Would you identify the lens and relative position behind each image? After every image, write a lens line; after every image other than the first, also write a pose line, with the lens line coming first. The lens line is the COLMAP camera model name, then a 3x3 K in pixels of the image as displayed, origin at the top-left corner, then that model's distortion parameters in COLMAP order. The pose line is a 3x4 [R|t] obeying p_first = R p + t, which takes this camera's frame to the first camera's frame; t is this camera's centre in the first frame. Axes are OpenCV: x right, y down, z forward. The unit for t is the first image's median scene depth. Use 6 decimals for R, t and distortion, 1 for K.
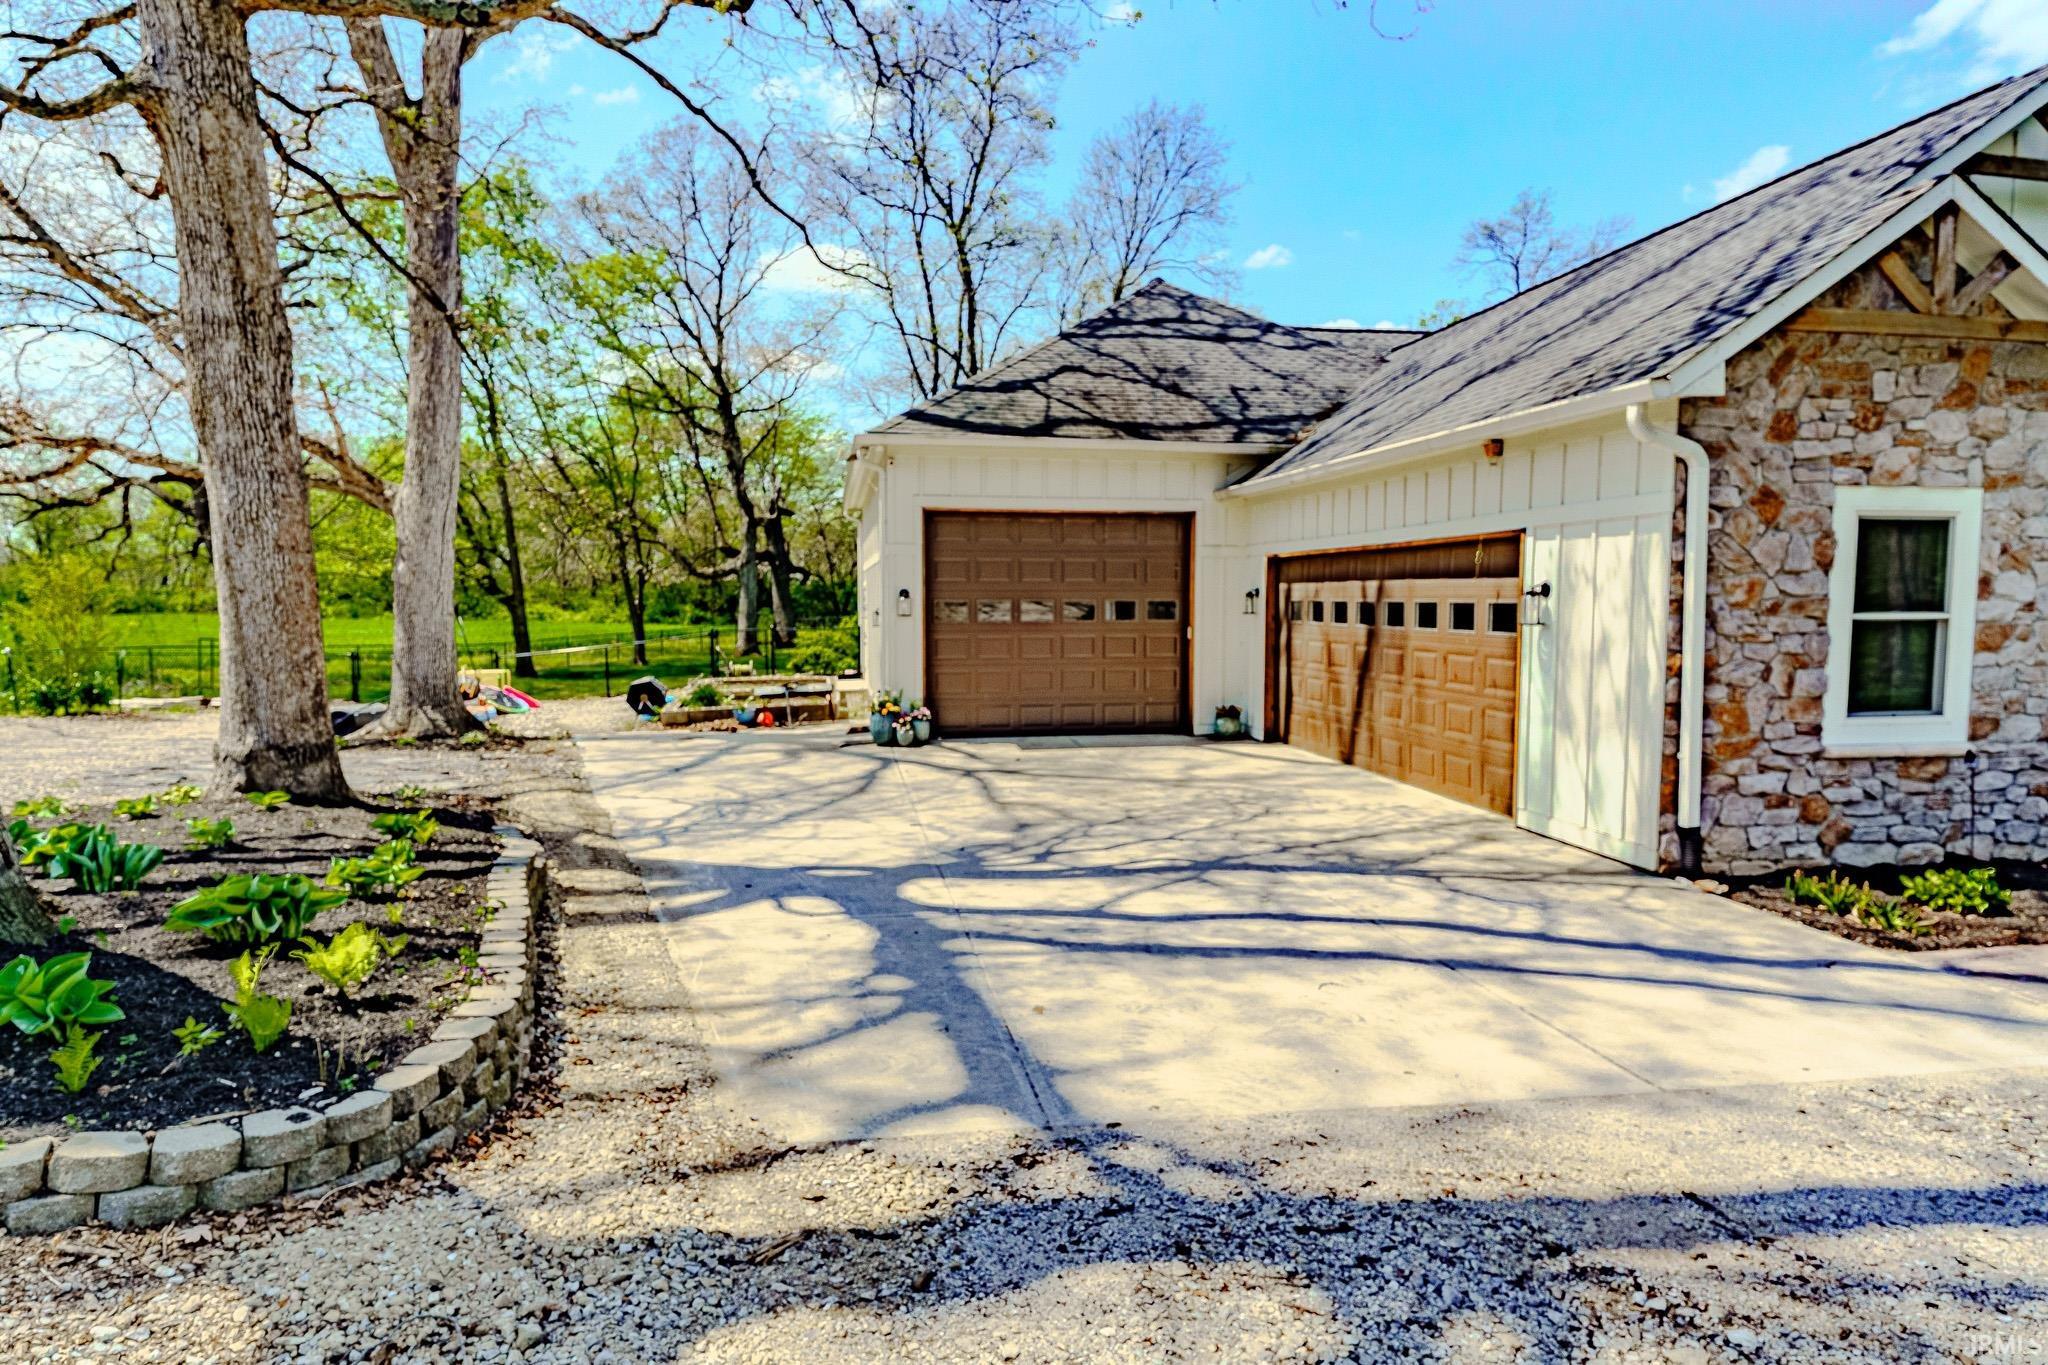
lens RADIAL K [[981.8, 0, 1024.0], [0, 981.8, 682.5], [0, 0, 1]] dist [-0.005825, -0.000682]
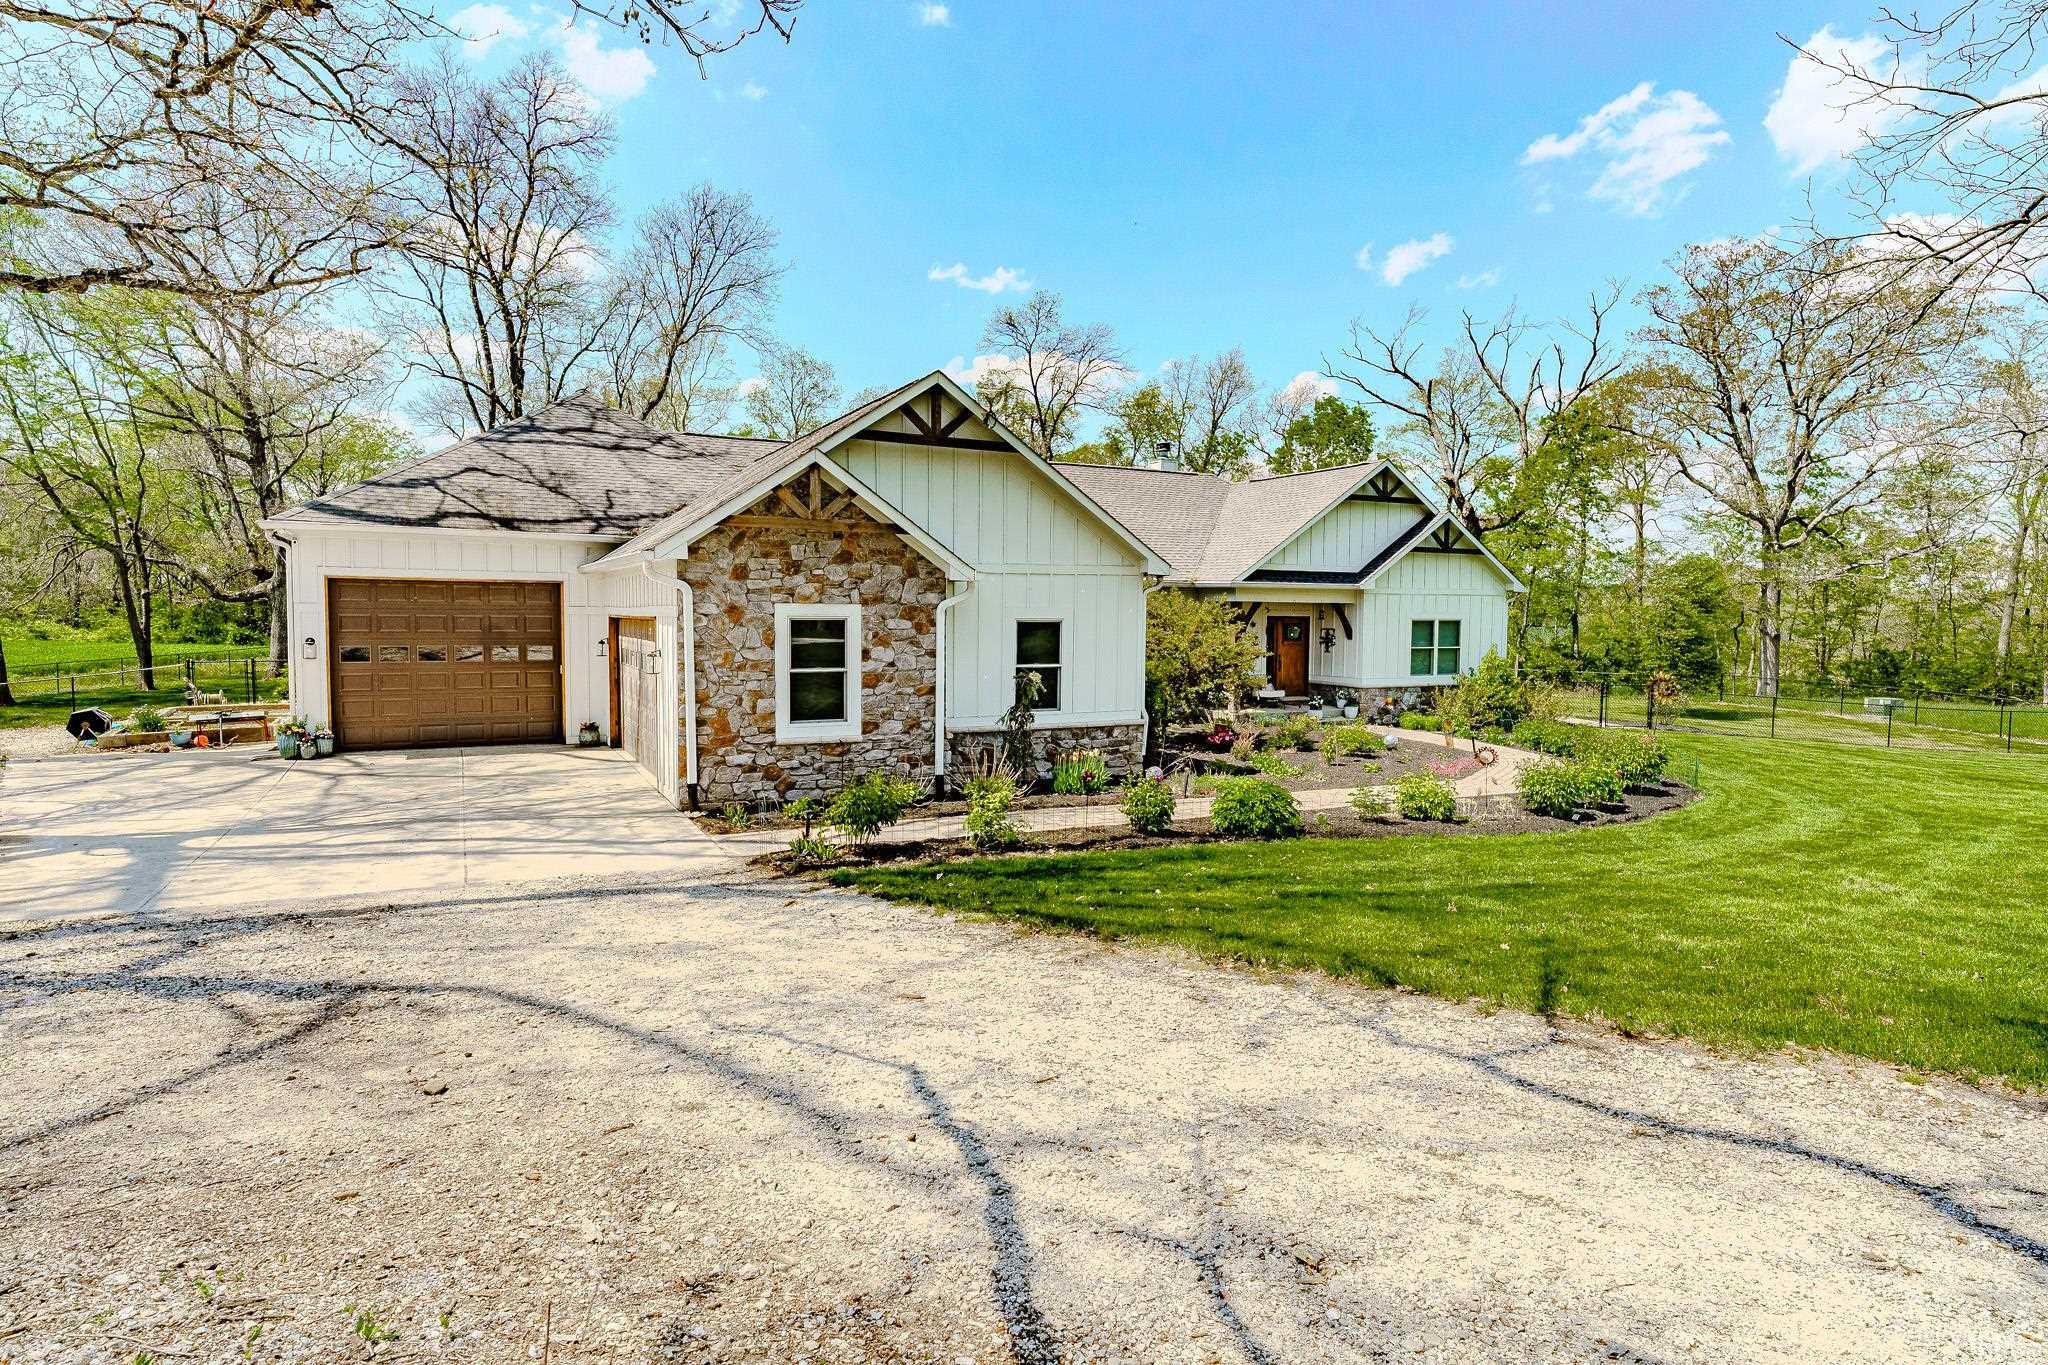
lens RADIAL K [[981.8, 0, 1024.0], [0, 981.8, 682.5], [0, 0, 1]] dist [-0.005825, -0.000682]
pose [[0.950497, -0.008665, 0.310612, 0.377993], [0.012947, 0.999847, -0.011727, -0.008841], [-0.310463, 0.015167, 0.950465, -0.532634]]
